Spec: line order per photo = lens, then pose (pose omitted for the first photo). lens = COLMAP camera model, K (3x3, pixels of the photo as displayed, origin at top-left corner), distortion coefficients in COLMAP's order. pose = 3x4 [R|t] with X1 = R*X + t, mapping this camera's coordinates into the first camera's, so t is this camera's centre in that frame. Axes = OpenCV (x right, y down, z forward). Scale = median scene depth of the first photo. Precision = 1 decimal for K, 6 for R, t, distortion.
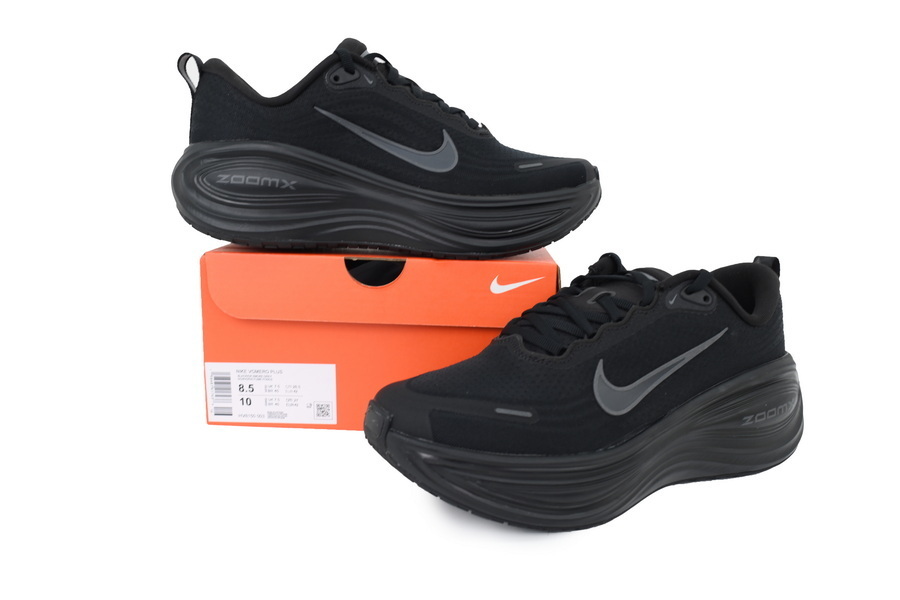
lens RADIAL K [[724.3, 0, 450.0], [0, 724.3, 300.0], [0, 0, 1]] dist [0.000913, -0.001126]
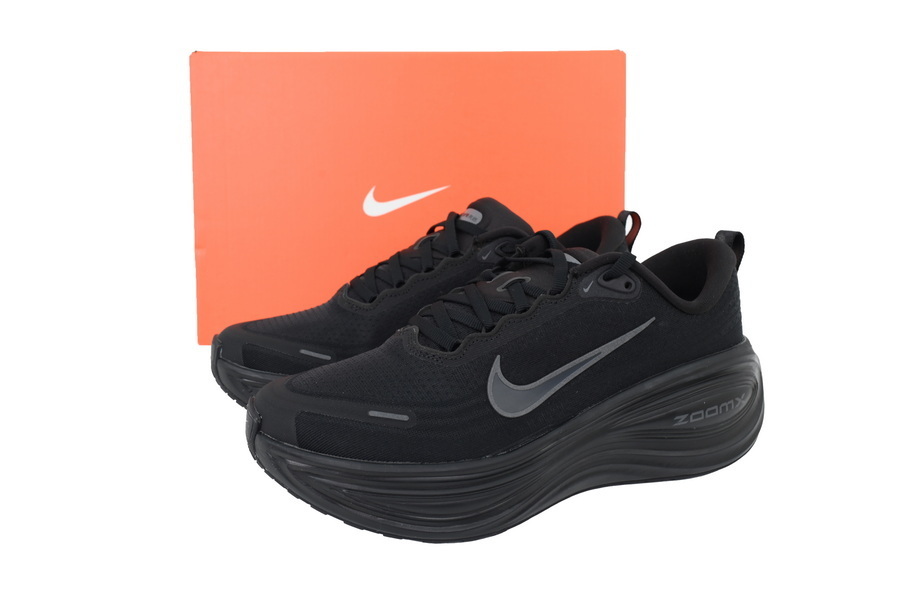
lens RADIAL K [[724.3, 0, 450.0], [0, 724.3, 300.0], [0, 0, 1]] dist [0.000913, -0.001126]
pose [[0.993644, -0.005411, -0.112437, 0.241614], [0.011983, 0.998253, 0.057861, -0.038595], [0.111927, -0.058840, 0.991973, 0.095873]]
